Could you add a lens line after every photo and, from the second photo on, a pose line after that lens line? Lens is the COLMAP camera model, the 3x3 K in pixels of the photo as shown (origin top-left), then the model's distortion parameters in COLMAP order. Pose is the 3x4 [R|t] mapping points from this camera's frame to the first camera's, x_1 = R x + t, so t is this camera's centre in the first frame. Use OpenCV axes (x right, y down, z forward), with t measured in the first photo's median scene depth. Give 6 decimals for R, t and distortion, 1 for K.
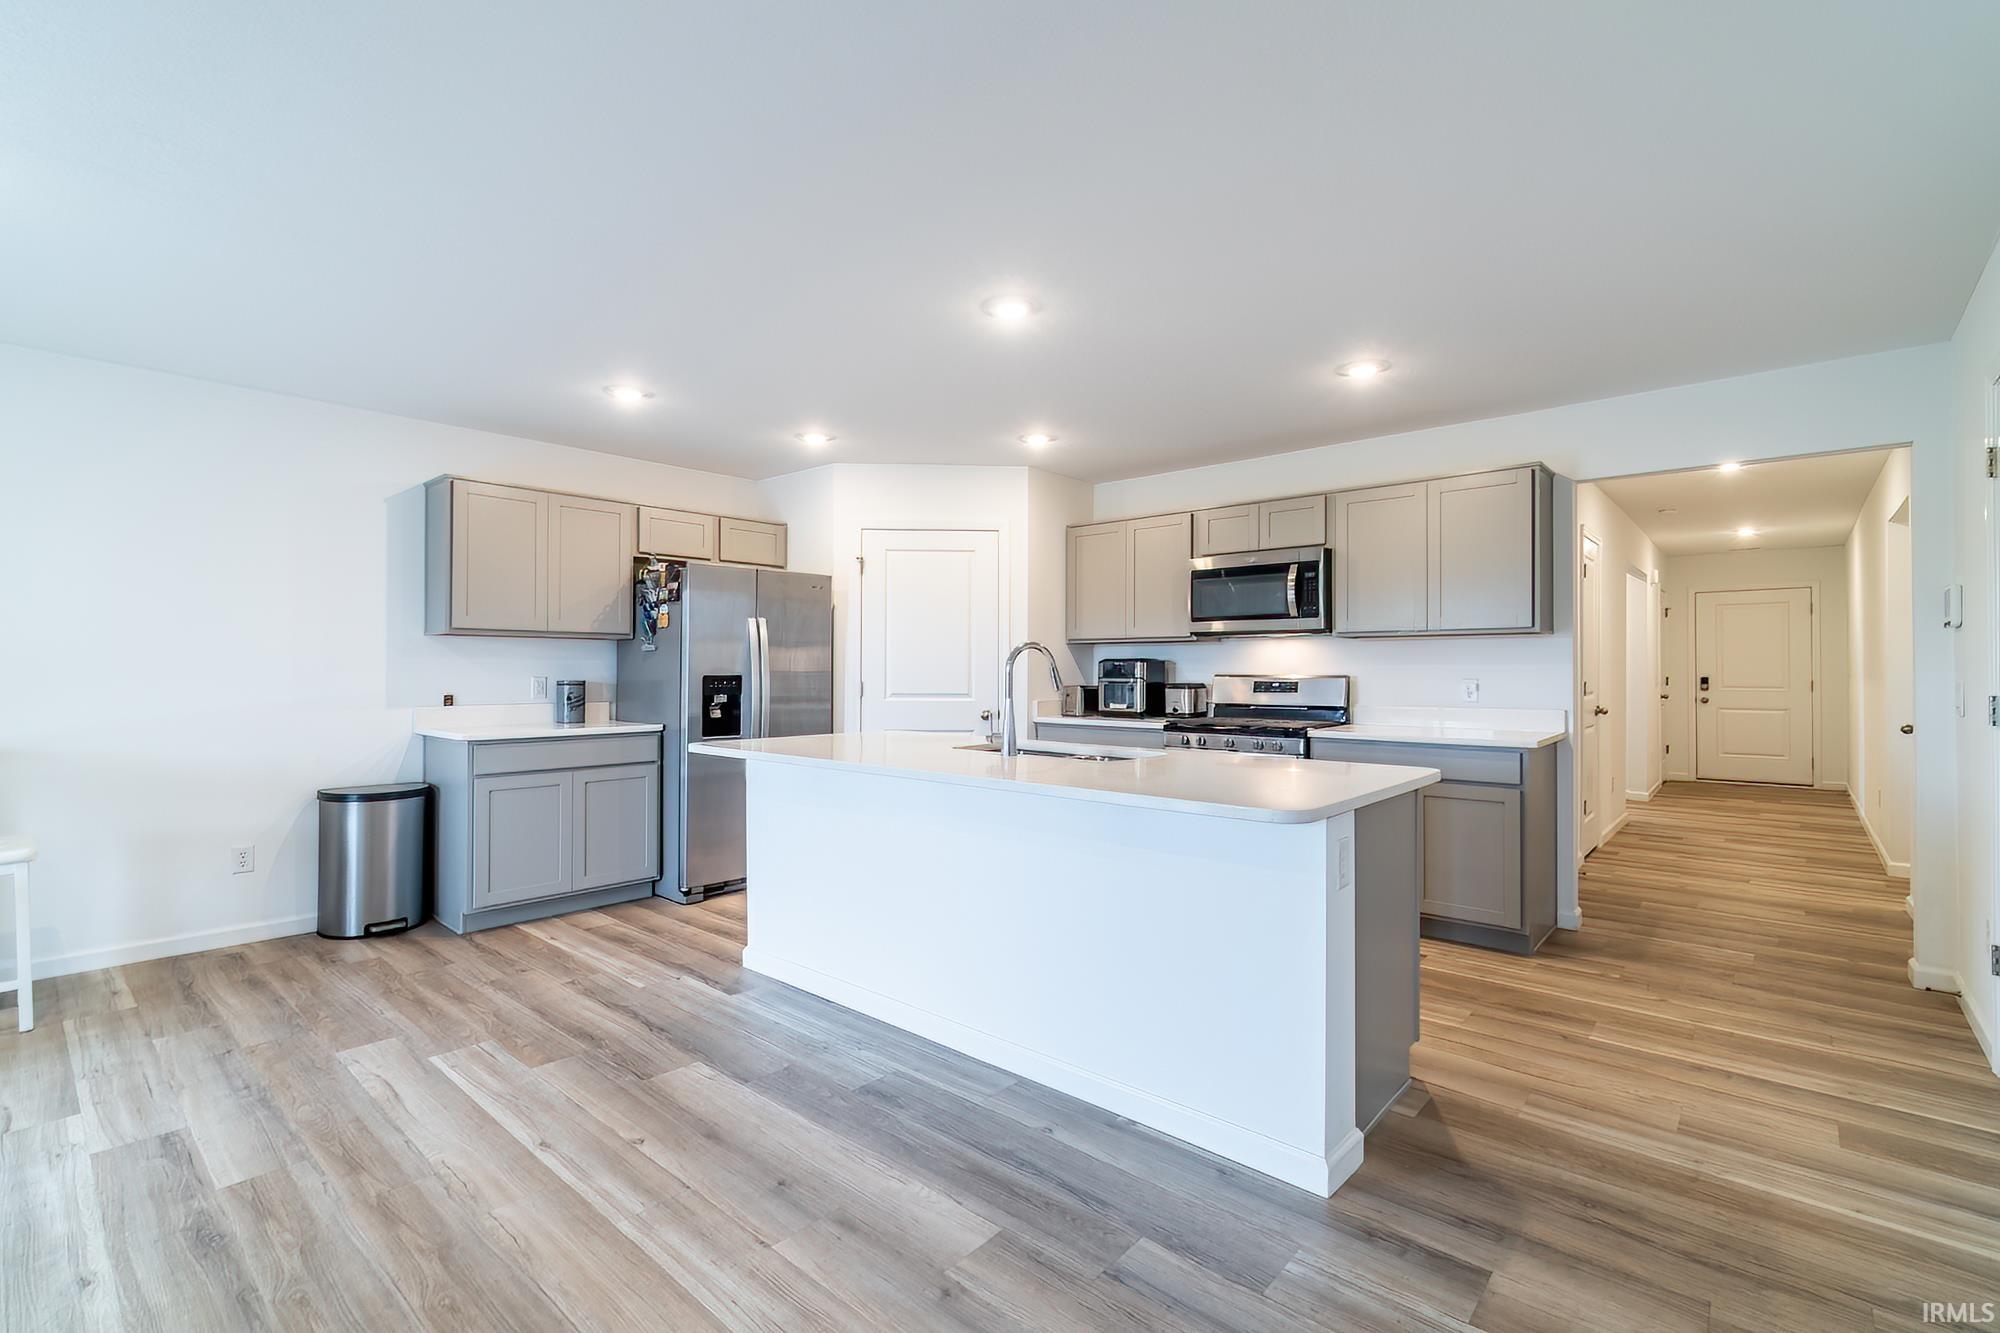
lens RADIAL K [[884.0, 0, 998.0], [0, 884.0, 667.9], [0, 0, 1]] dist [-0.003266, 0.000356]
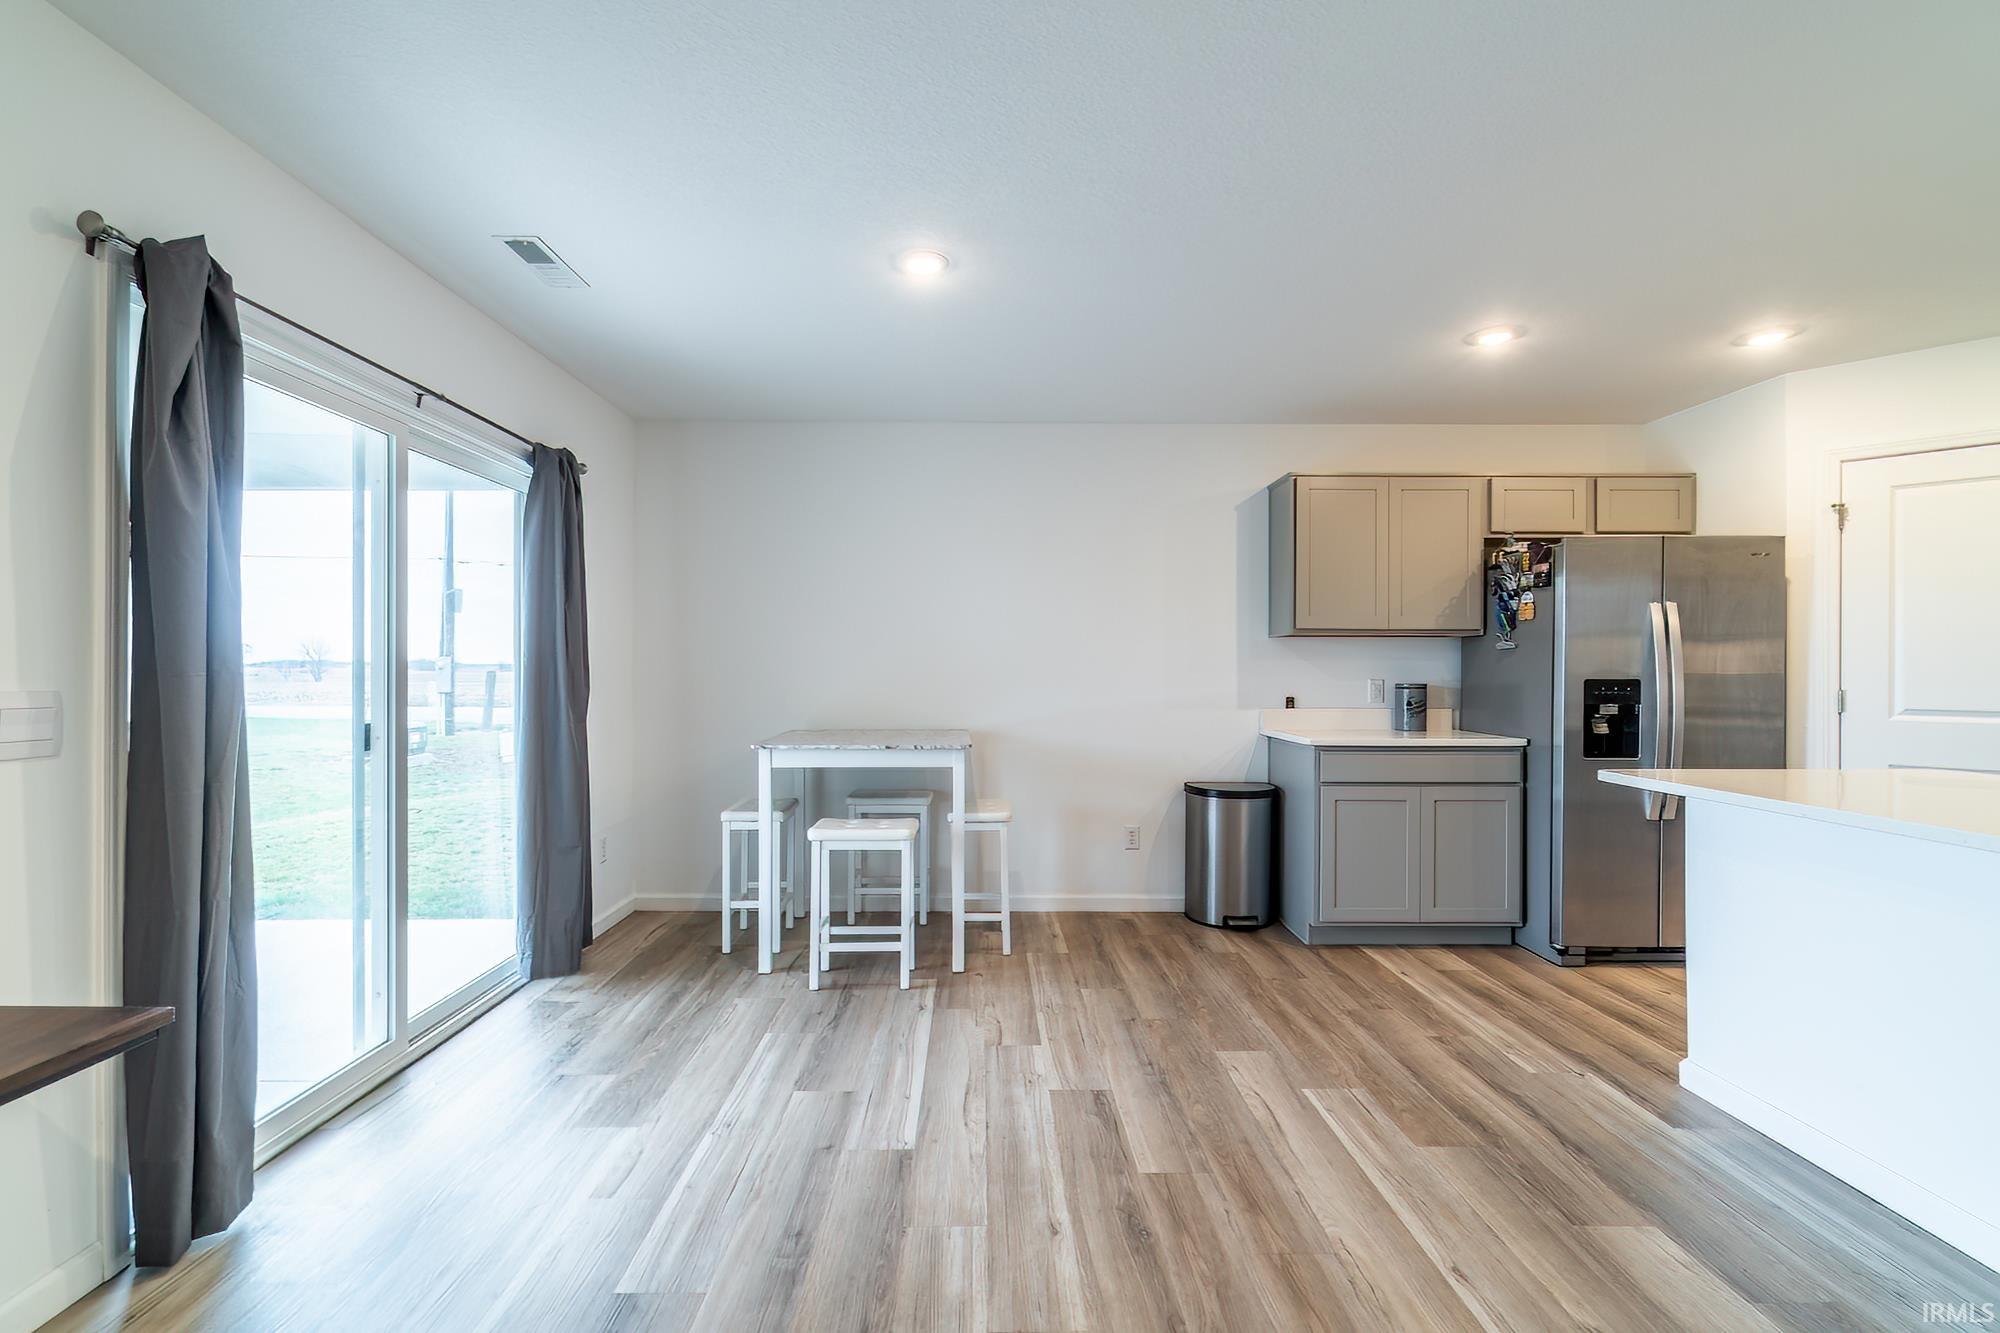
lens RADIAL K [[884.0, 0, 982.3], [0, 884.0, 668.0], [0, 0, 1]] dist [-0.003266, 0.000356]
pose [[0.662644, -0.000888, -0.748934, -0.103519], [0.002519, 0.999996, 0.001043, -0.004336], [0.748930, -0.002578, 0.662644, 0.077339]]
